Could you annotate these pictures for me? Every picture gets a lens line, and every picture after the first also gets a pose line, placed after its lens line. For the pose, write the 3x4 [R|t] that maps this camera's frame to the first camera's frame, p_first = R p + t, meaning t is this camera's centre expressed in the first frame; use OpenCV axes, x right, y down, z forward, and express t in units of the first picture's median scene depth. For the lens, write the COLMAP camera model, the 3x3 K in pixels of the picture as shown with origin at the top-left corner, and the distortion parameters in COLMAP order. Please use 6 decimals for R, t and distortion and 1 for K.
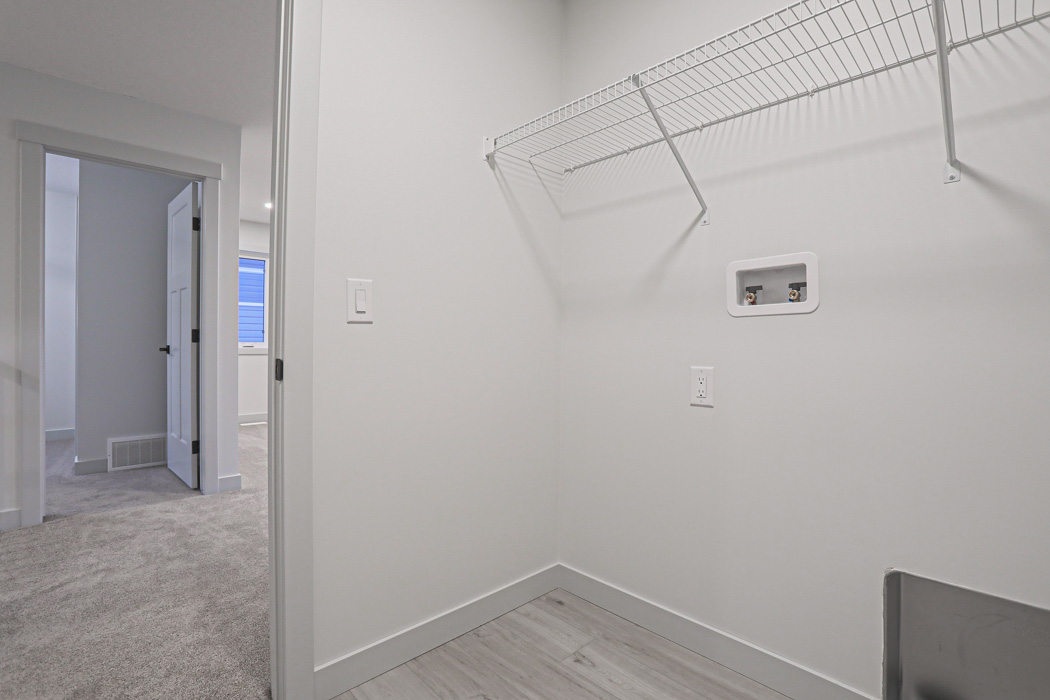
lens RADIAL K [[480.5, 0, 517.8], [0, 480.5, 344.8], [0, 0, 1]] dist [-0.070360, 0.028221]
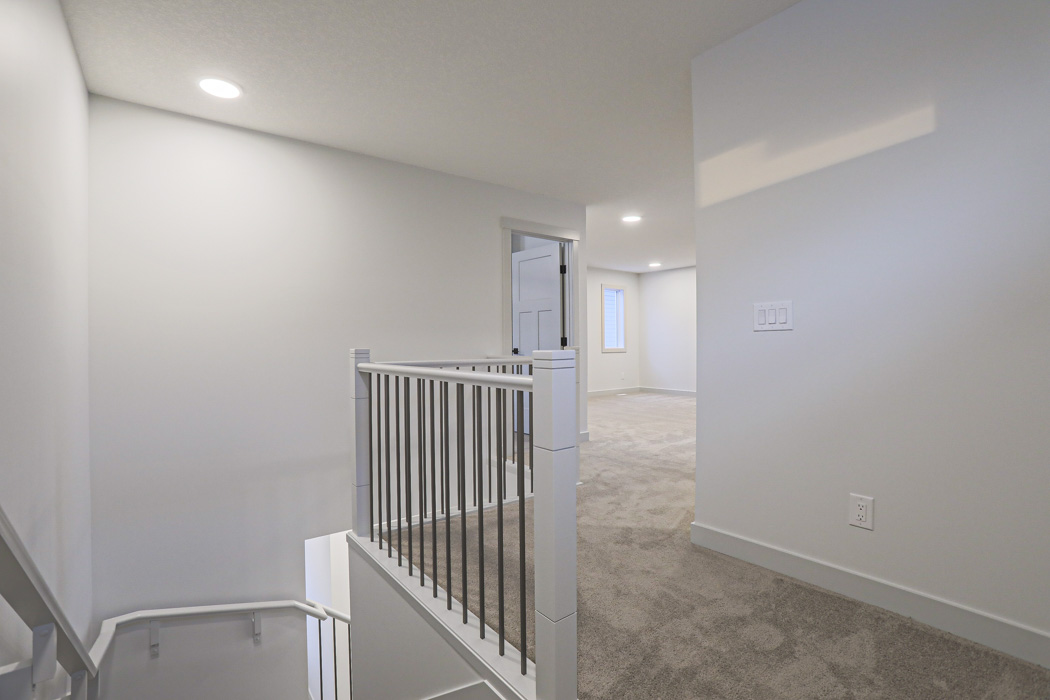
lens RADIAL K [[480.5, 0, 517.8], [0, 480.5, 344.8], [0, 0, 1]] dist [-0.070360, 0.028221]
pose [[0.995638, -0.028023, -0.088991, -0.996756], [0.027610, 0.999602, -0.005869, -0.004092], [0.089120, 0.003386, 0.996015, -0.853116]]
